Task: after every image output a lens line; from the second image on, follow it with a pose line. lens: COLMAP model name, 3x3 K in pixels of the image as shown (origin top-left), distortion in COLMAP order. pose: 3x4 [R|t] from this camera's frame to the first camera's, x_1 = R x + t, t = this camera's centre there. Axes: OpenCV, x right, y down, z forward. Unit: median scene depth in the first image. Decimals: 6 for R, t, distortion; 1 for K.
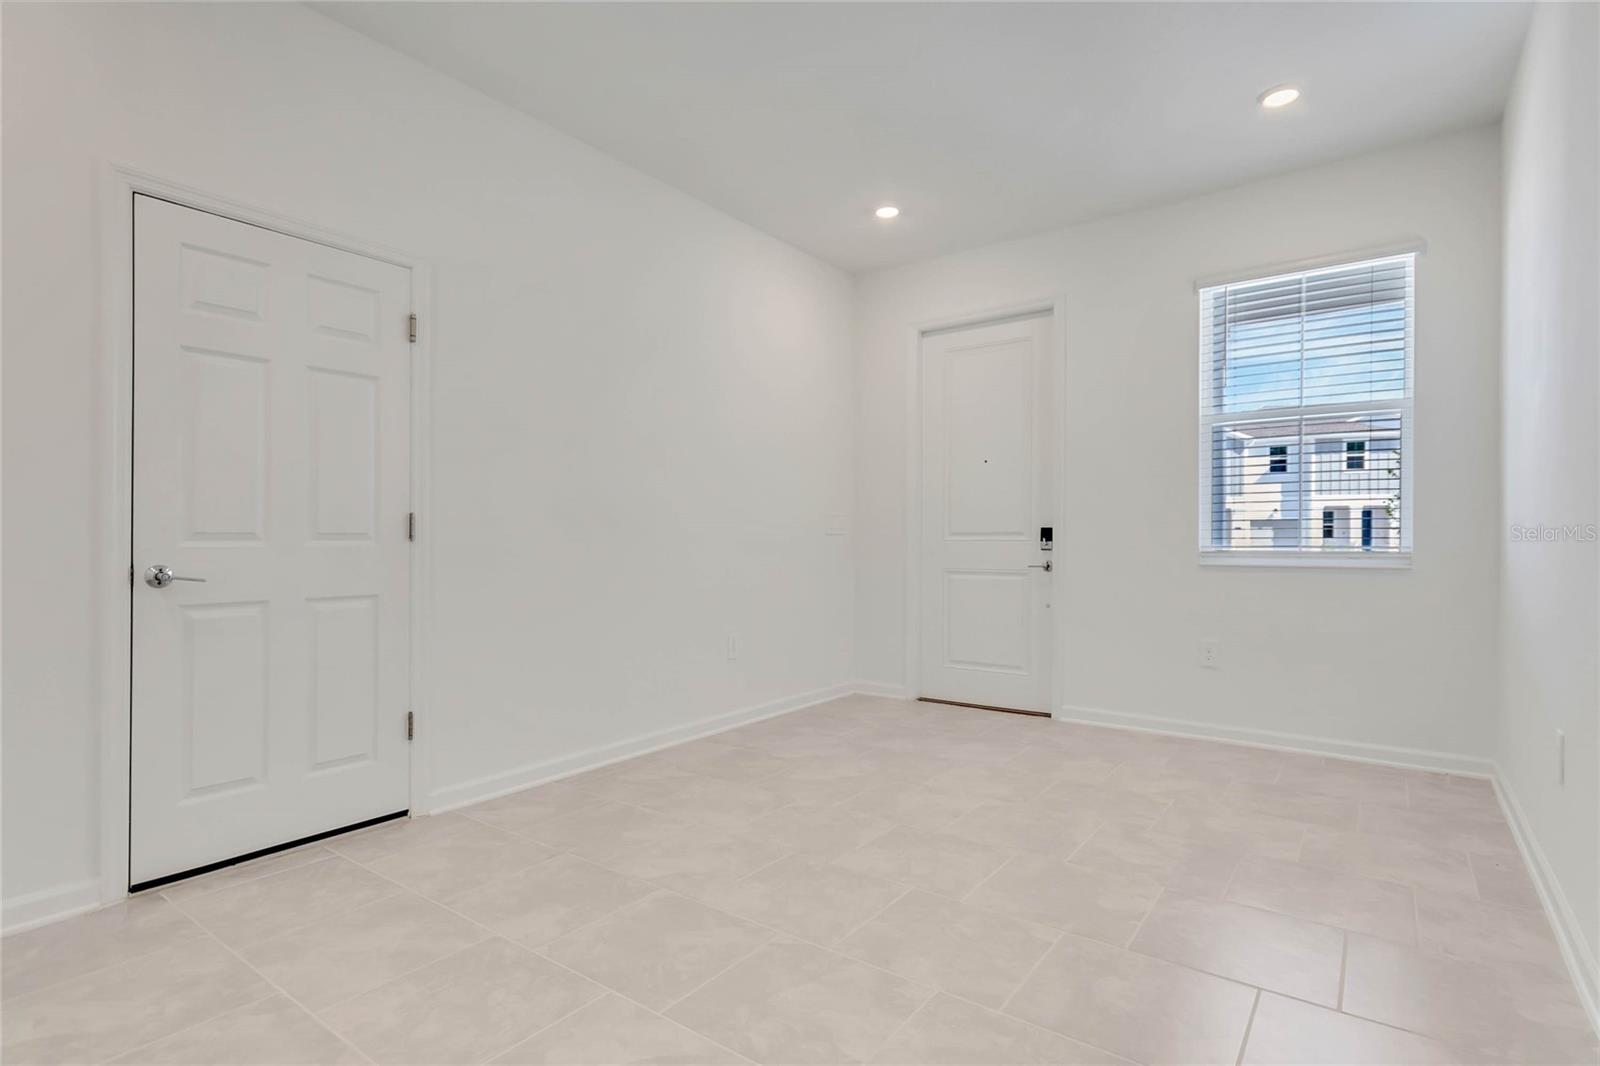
lens RADIAL K [[780.6, 0, 799.3], [0, 780.6, 544.5], [0, 0, 1]] dist [0.015813, 0.000392]
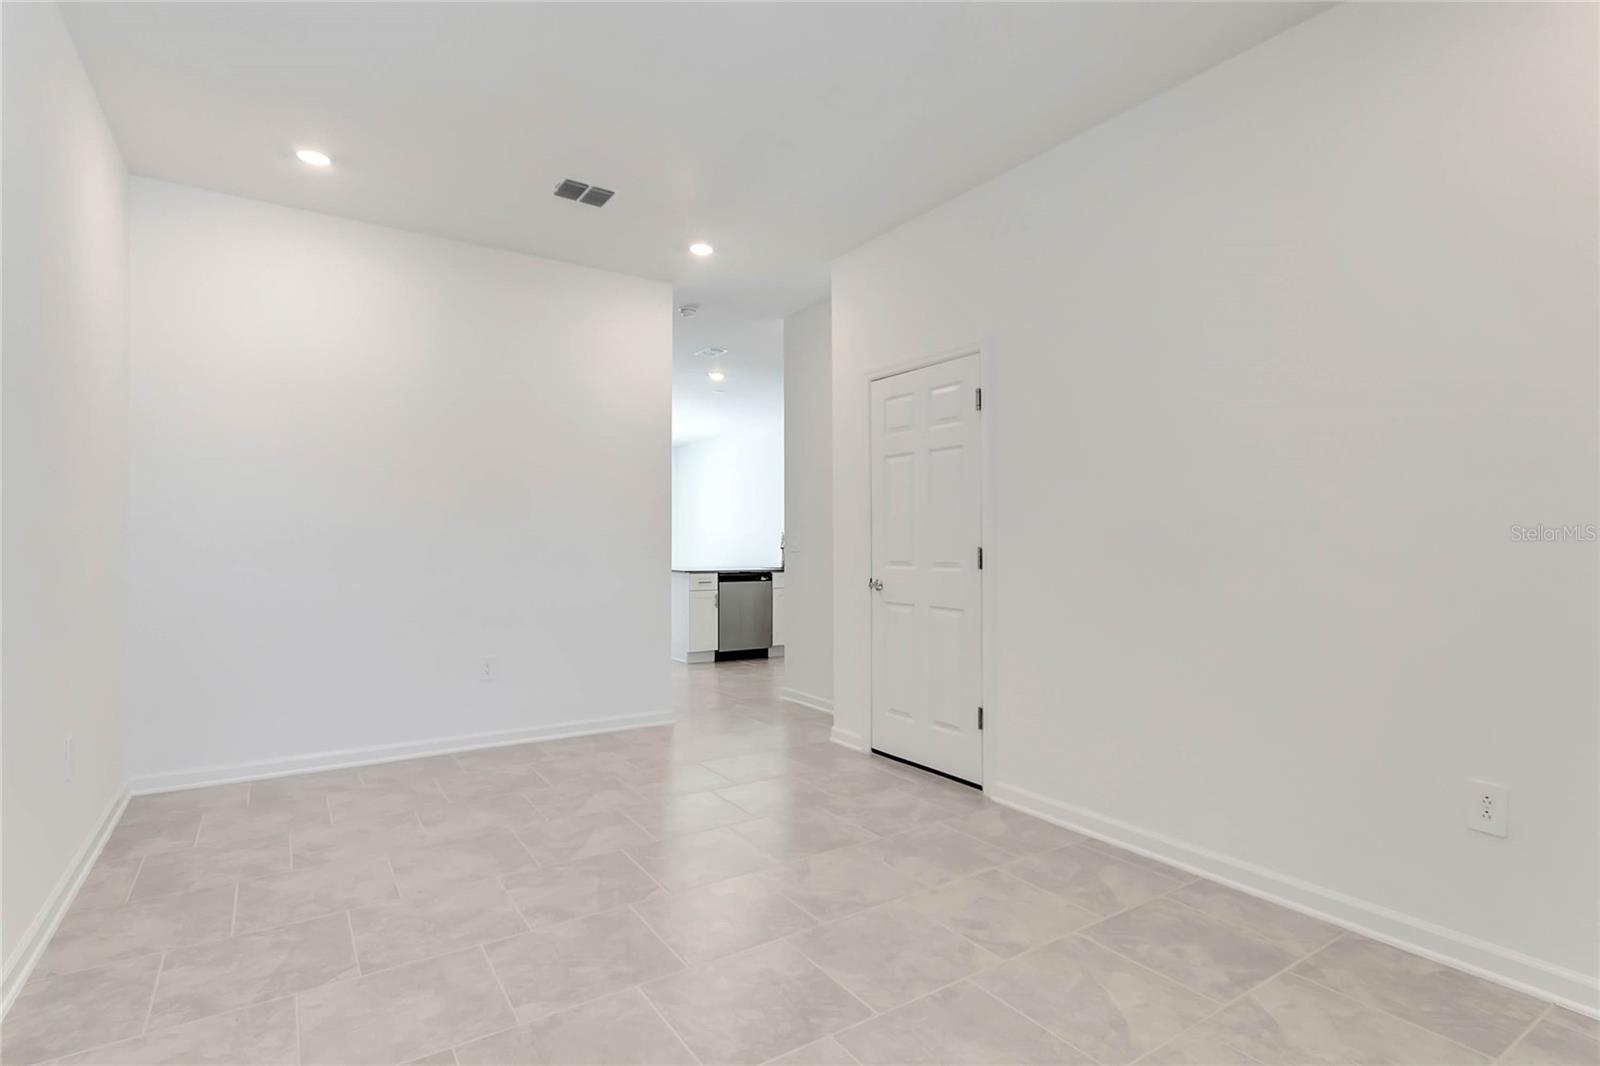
lens RADIAL K [[792.1, 0, 798.7], [0, 792.1, 527.3], [0, 0, 1]] dist [0.006229, 0.003417]
pose [[-0.345557, -0.025379, -0.938054, 0.763177], [-0.006639, 0.999675, -0.024601, -0.036884], [0.938374, -0.002273, -0.345613, 1.127231]]
